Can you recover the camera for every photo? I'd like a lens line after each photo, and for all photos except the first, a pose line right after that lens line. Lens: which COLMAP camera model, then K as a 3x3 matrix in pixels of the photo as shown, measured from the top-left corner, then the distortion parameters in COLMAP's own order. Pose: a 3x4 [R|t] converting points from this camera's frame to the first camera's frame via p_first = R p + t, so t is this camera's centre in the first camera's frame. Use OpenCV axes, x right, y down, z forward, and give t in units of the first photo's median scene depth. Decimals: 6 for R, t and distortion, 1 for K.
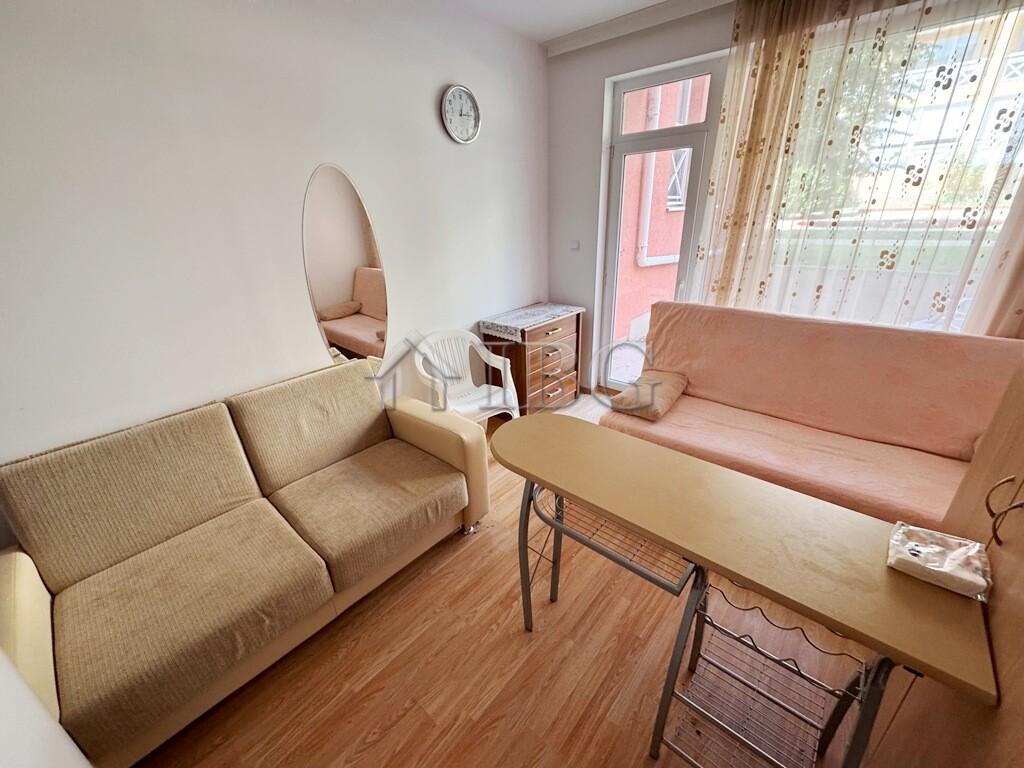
lens RADIAL K [[407.9, 0, 511.5], [0, 407.9, 383.0], [0, 0, 1]] dist [-0.001819, 0.000070]
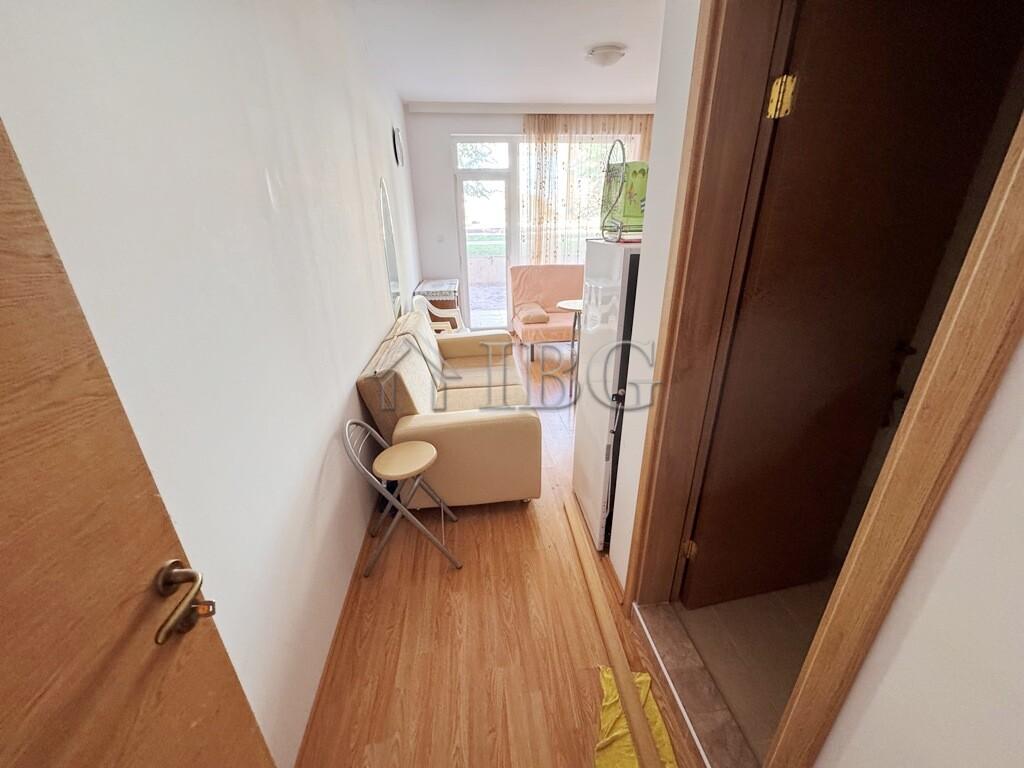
lens RADIAL K [[407.9, 0, 511.5], [0, 407.9, 383.0], [0, 0, 1]] dist [-0.001819, 0.000070]
pose [[0.684601, -0.258880, 0.681398, -1.003439], [0.279088, 0.956666, 0.083061, 0.137684], [-0.673373, 0.133306, 0.727185, -0.215509]]
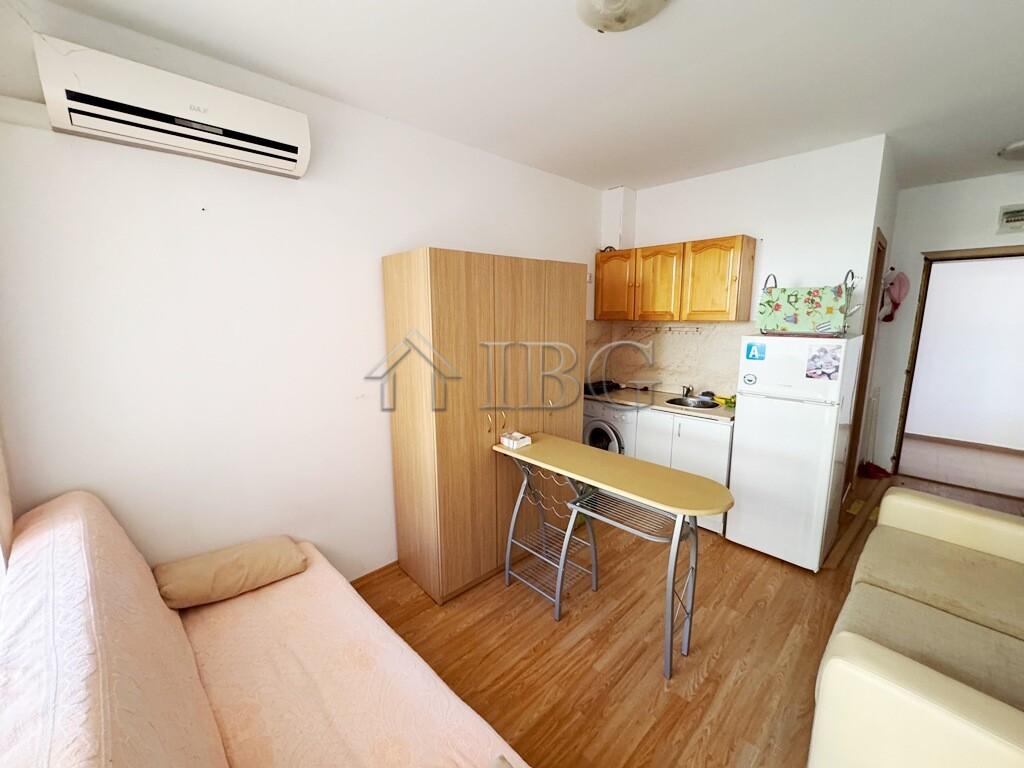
lens RADIAL K [[407.9, 0, 511.5], [0, 407.9, 383.0], [0, 0, 1]] dist [-0.001819, 0.000070]
pose [[-0.994742, 0.021608, 0.100105, 0.273788], [0.072598, 0.838225, 0.540471, -0.483172], [-0.072232, 0.544897, -0.835386, 1.080219]]
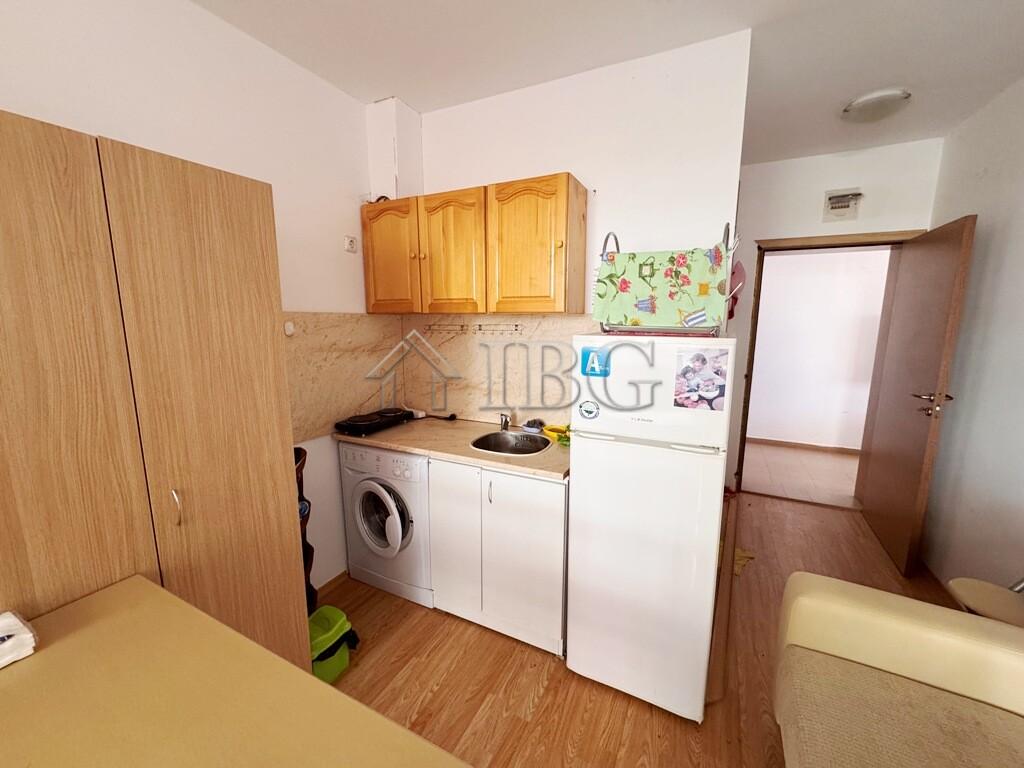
lens RADIAL K [[407.9, 0, 511.5], [0, 407.9, 383.0], [0, 0, 1]] dist [-0.001819, 0.000070]
pose [[-0.969618, 0.067467, -0.235137, 0.017280], [-0.070094, 0.844287, 0.531288, -0.225342], [0.234368, 0.531628, -0.813906, 0.595136]]
